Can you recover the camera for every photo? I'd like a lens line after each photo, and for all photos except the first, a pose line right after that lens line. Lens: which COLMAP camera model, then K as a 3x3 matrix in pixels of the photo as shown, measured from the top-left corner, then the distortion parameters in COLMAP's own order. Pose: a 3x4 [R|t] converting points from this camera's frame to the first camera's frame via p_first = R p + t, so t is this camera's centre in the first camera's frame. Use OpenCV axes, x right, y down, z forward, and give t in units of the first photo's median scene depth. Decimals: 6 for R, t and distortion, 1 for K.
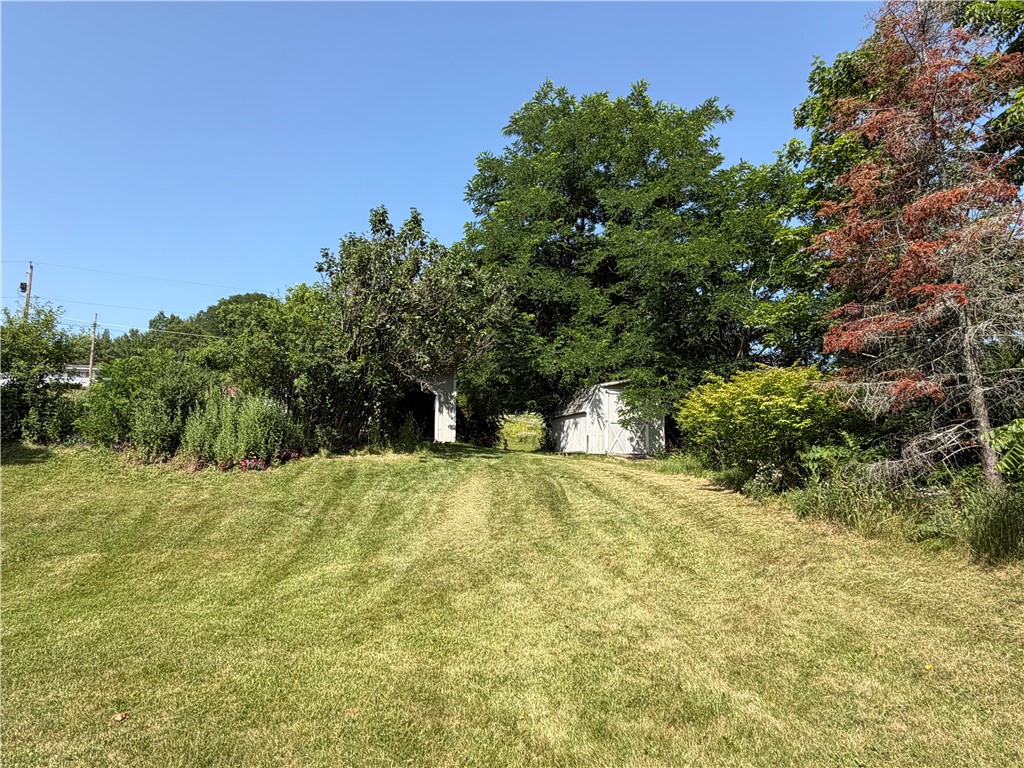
lens RADIAL K [[567.6, 0, 511.4], [0, 567.6, 383.6], [0, 0, 1]] dist [-0.002375, -0.000111]
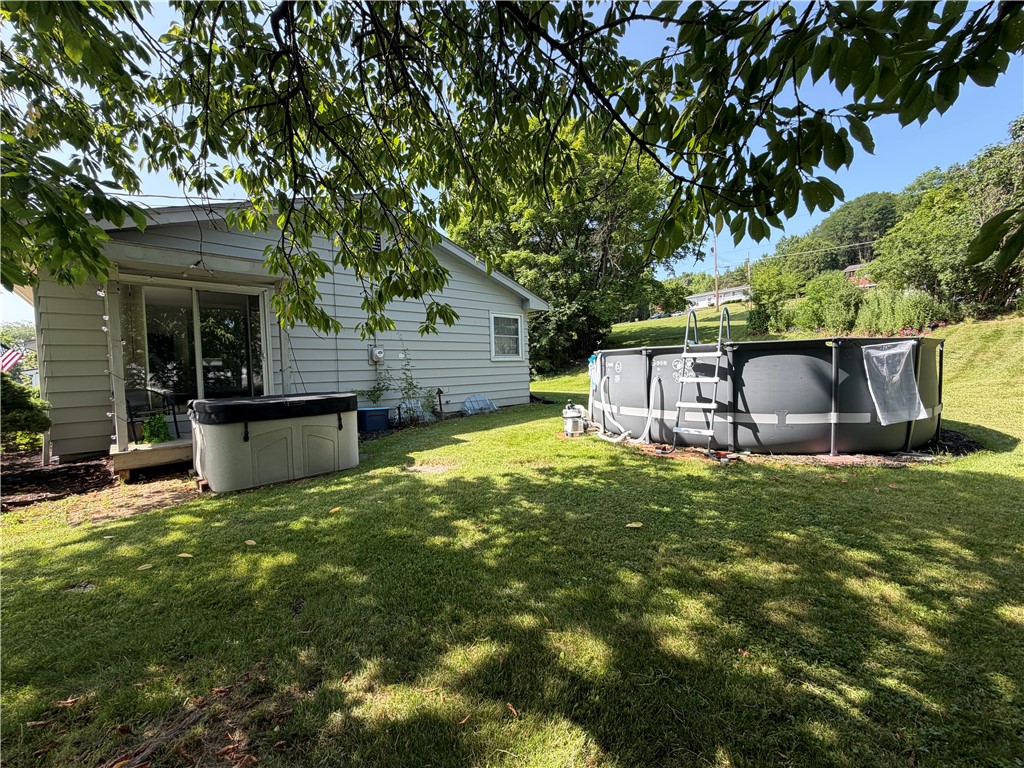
lens RADIAL K [[407.9, 0, 510.0], [0, 407.9, 384.8], [0, 0, 1]] dist [0.002878, -0.000093]
pose [[0.411739, 0.020449, -0.911072, 0.155447], [0.189422, 0.975992, 0.107511, -0.057451], [0.891398, -0.216844, 0.397981, -0.542879]]
